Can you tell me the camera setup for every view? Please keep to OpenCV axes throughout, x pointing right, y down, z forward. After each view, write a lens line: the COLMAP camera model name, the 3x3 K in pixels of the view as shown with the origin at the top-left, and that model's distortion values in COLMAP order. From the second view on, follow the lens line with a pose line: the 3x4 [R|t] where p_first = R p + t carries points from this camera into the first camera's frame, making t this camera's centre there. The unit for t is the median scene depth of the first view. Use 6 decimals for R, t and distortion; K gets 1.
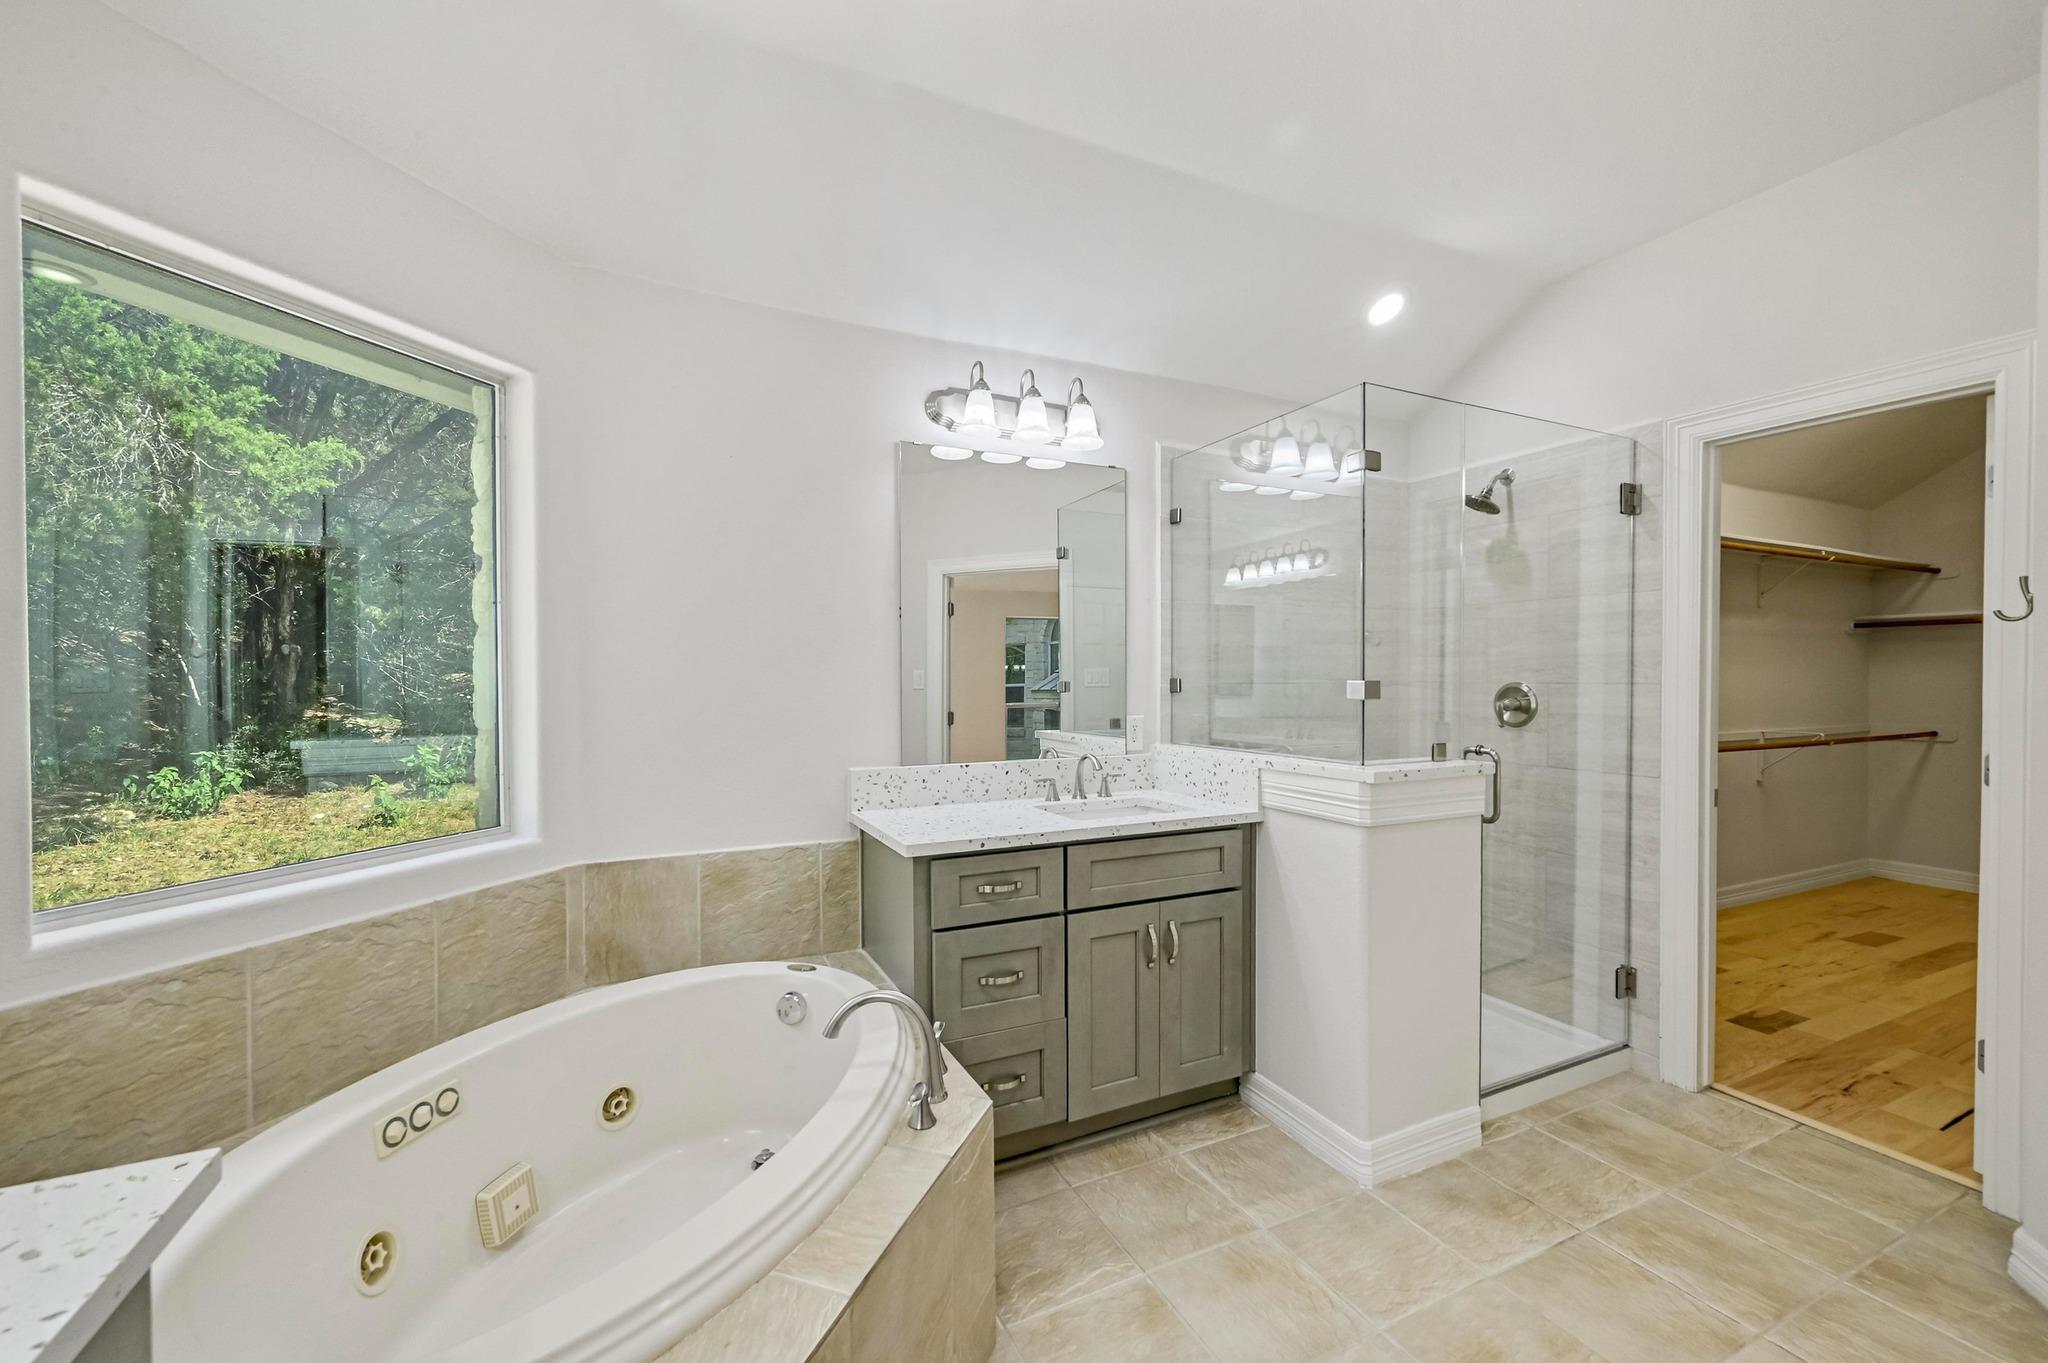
lens RADIAL K [[837.1, 0, 1039.6], [0, 837.1, 687.5], [0, 0, 1]] dist [0.000047, 0.000051]
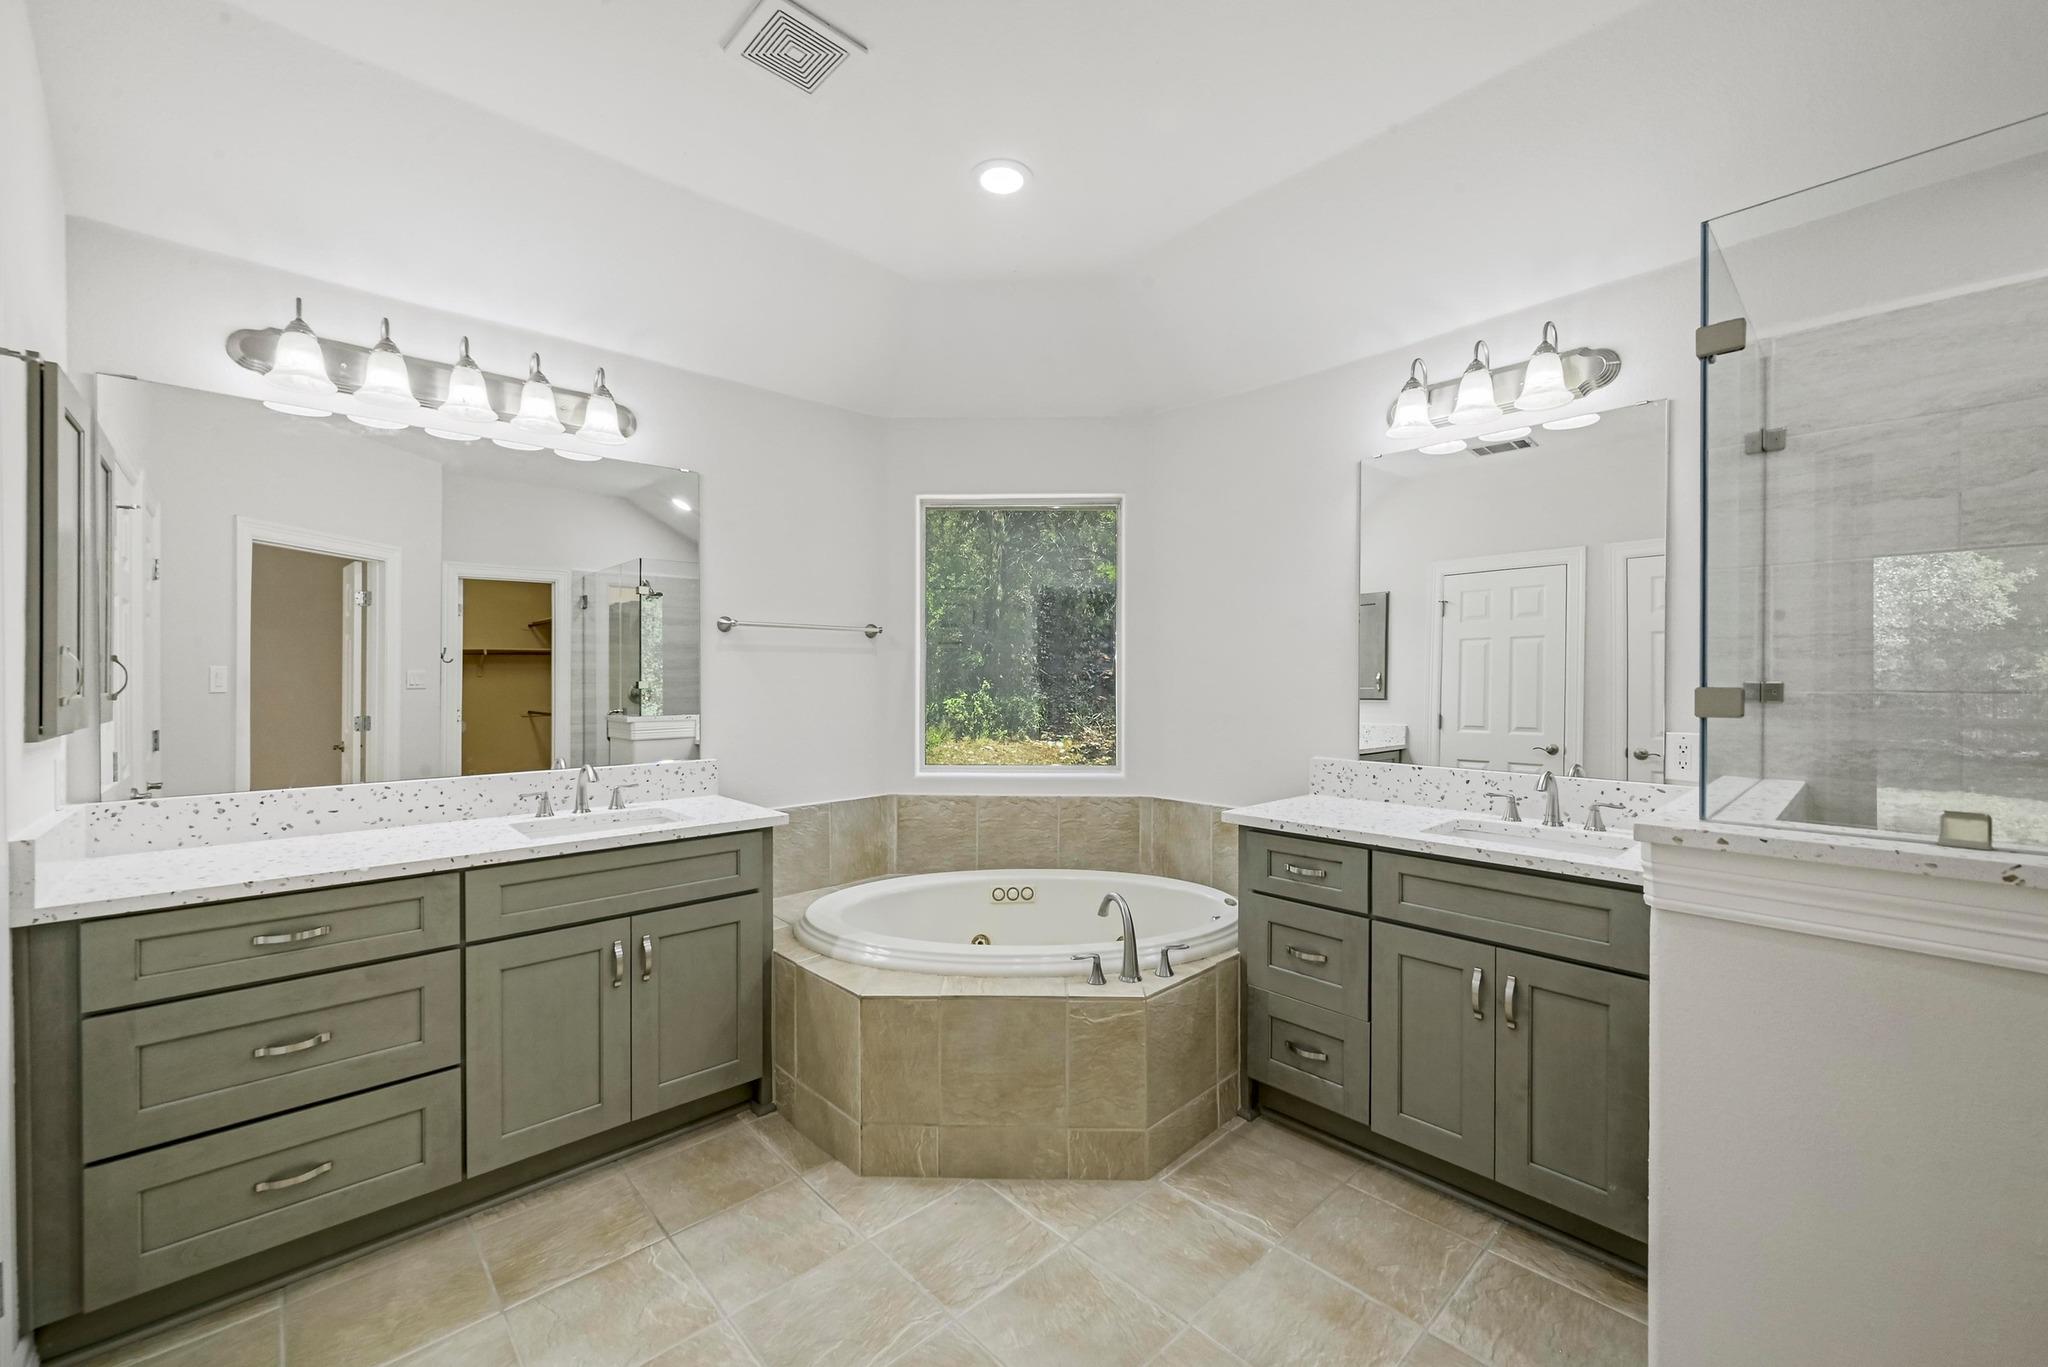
lens RADIAL K [[818.7, 0, 1010.5], [0, 818.7, 683.4], [0, 0, 1]] dist [0.001414, 0.000140]
pose [[0.277037, 0.009987, -0.960807, 0.864064], [-0.014378, 0.999877, 0.006247, -0.006820], [0.960752, 0.012084, 0.277146, 0.327412]]
